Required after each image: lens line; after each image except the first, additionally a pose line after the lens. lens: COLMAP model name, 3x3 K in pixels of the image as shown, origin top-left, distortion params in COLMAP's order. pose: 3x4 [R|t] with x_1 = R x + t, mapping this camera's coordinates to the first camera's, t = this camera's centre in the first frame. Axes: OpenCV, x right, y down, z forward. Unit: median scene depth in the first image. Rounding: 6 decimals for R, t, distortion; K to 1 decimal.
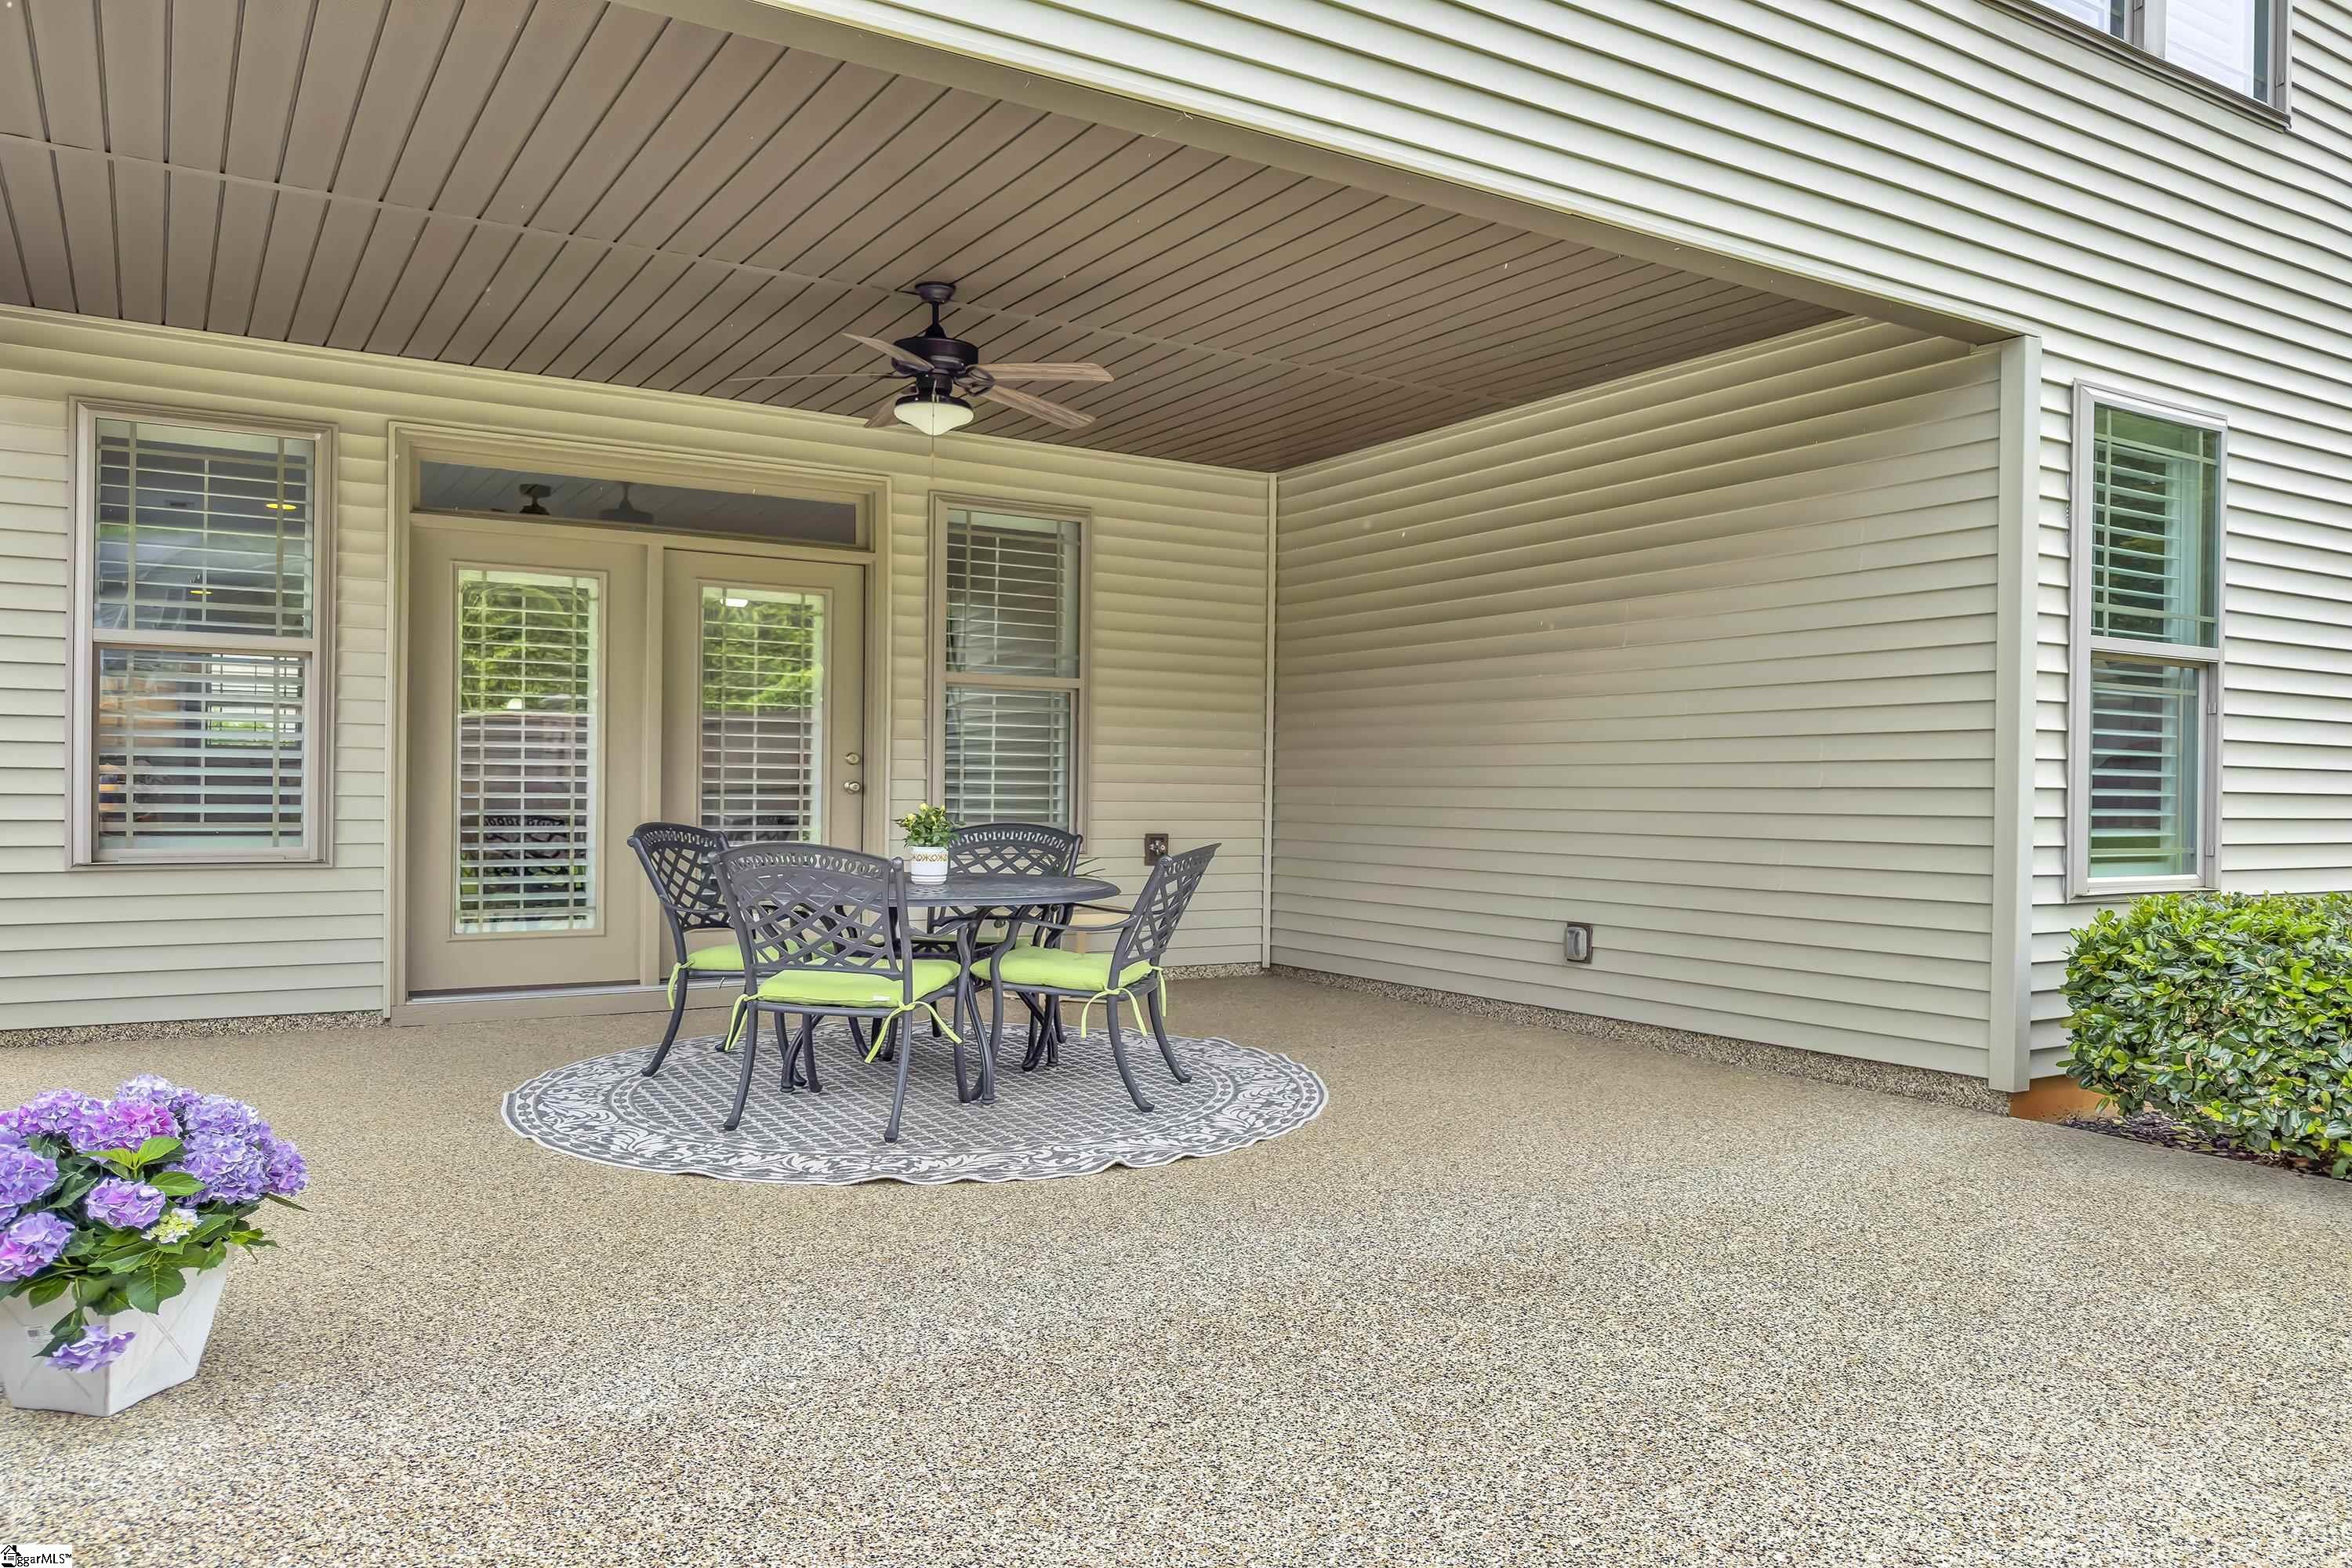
lens RADIAL K [[1650.8, 0, 1173.2], [0, 1650.8, 789.5], [0, 0, 1]] dist [-0.009523, -0.002700]
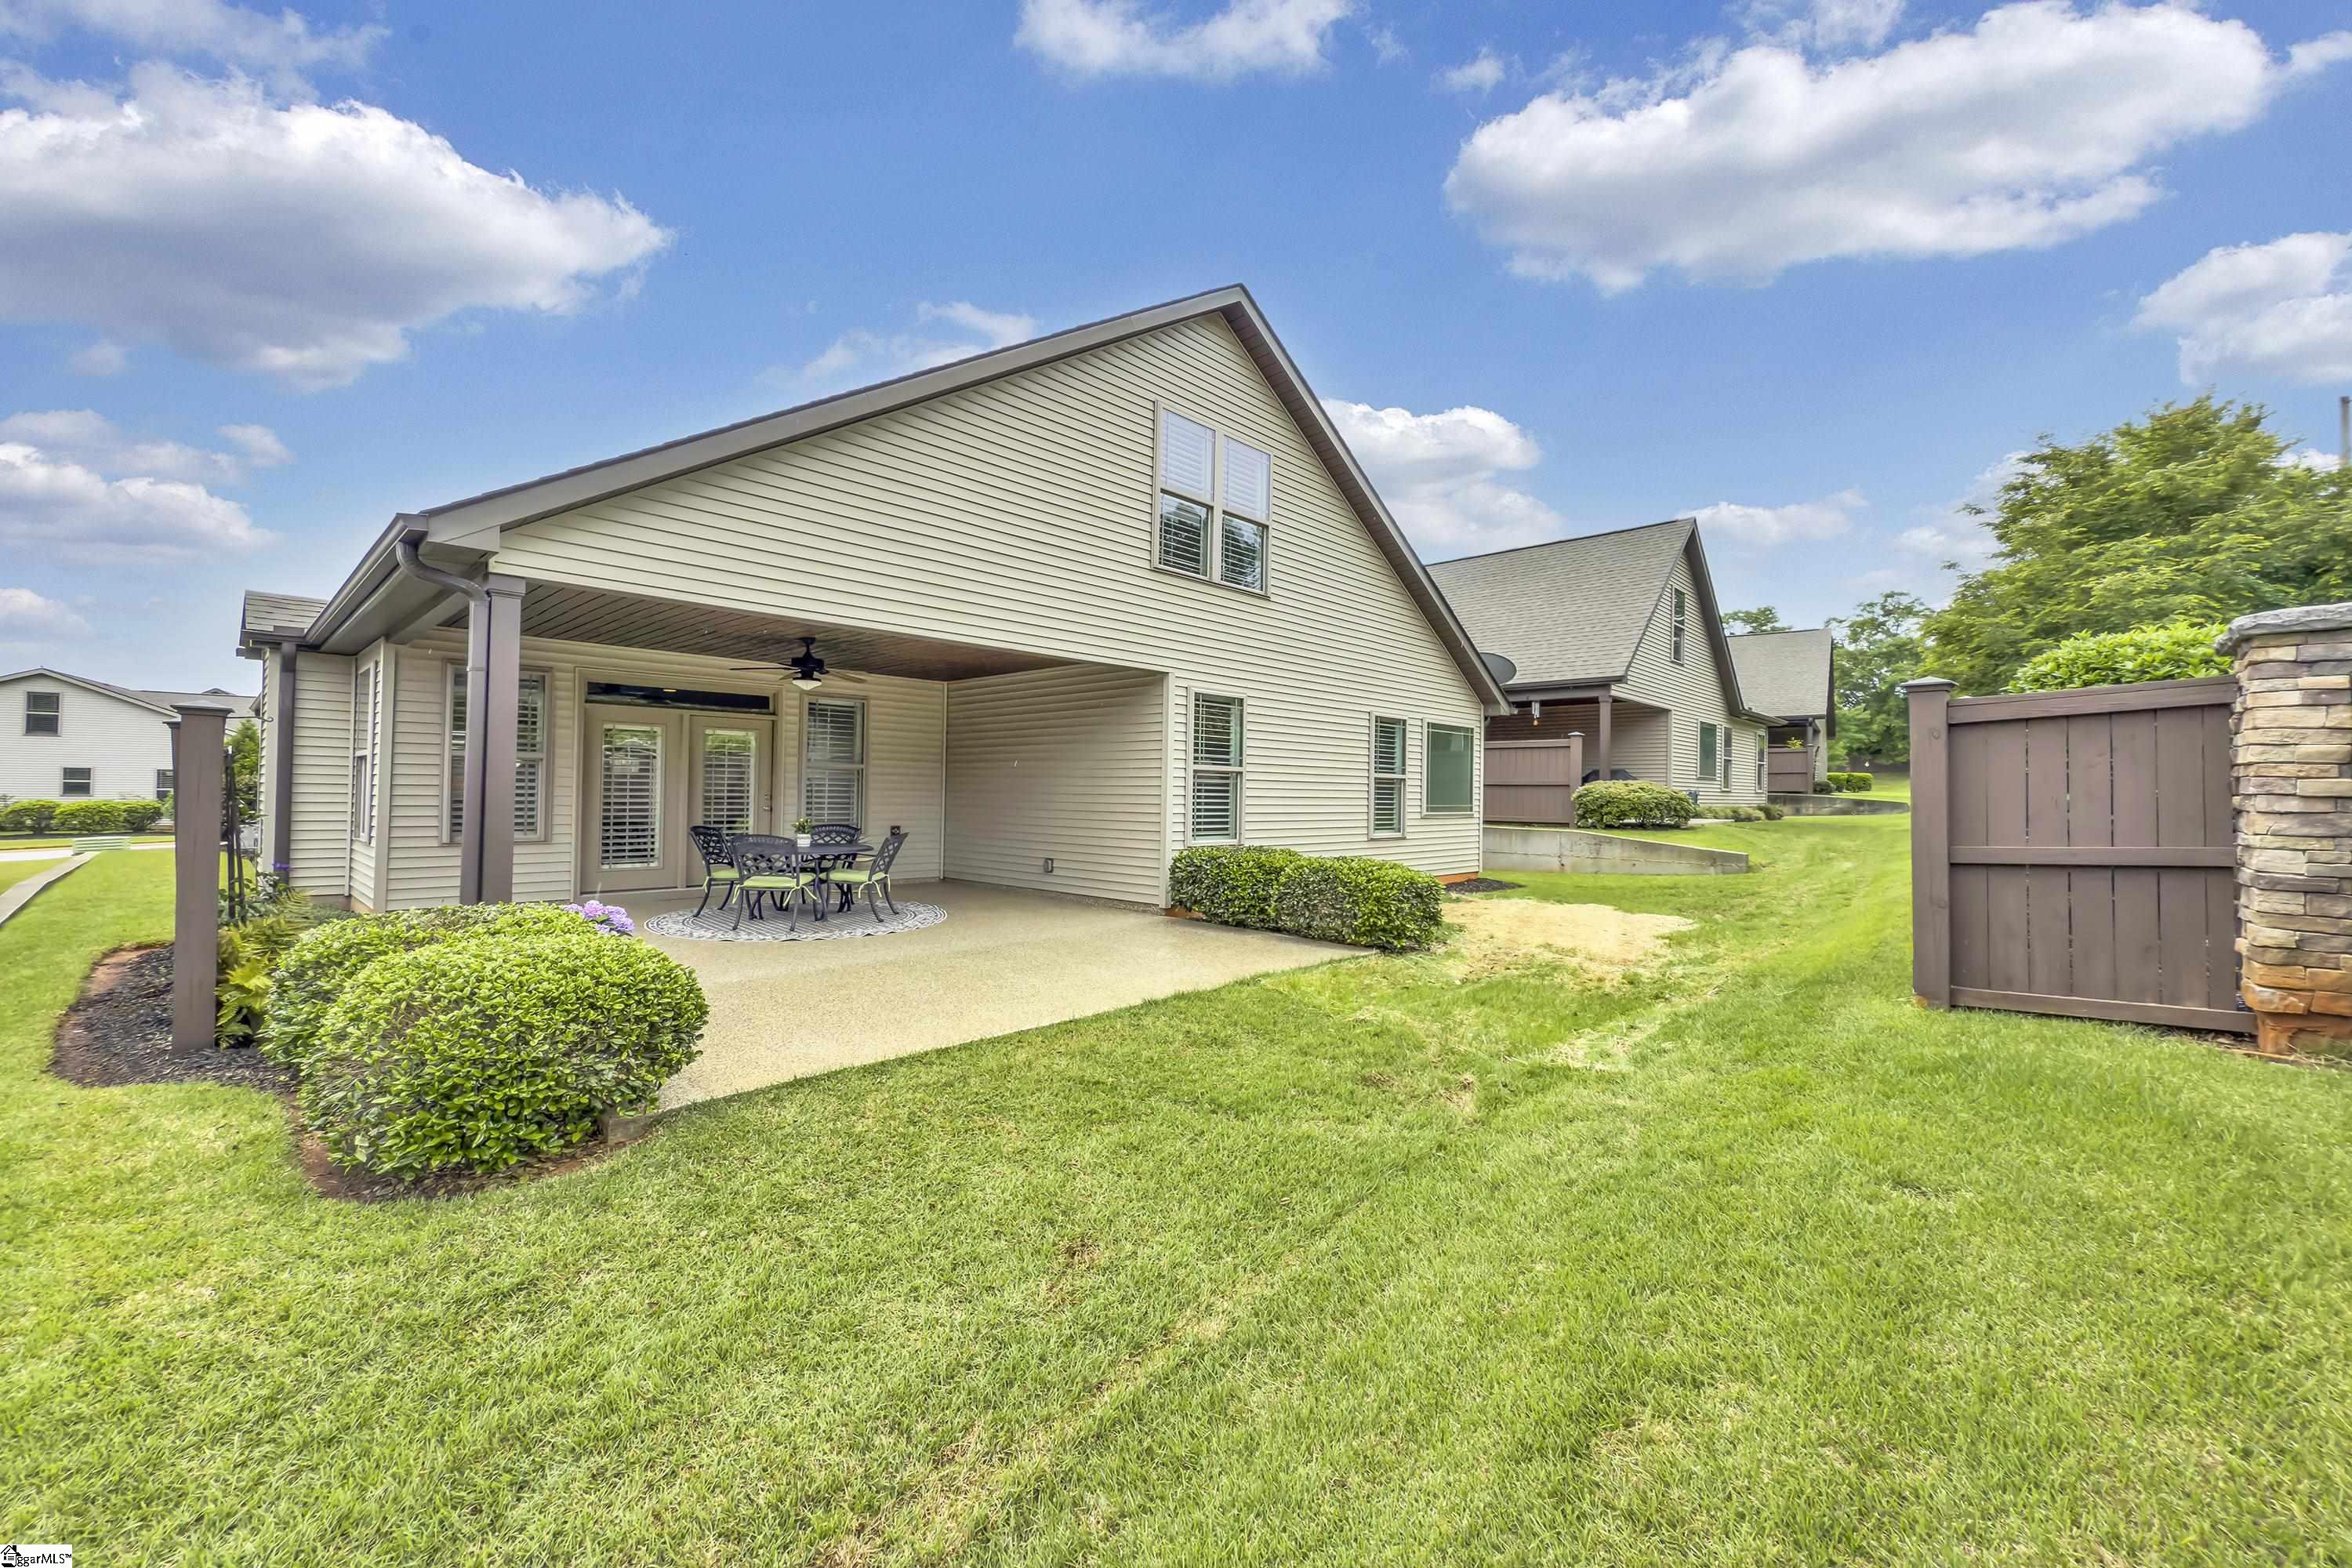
lens RADIAL K [[951.8, 0, 1176.1], [0, 951.8, 772.6], [0, 0, 1]] dist [0.000545, 0.000066]
pose [[0.969384, 0.007453, 0.245436, 0.068275], [-0.003460, 0.999855, -0.016699, -0.044272], [-0.245525, 0.015339, 0.969269, -0.721291]]
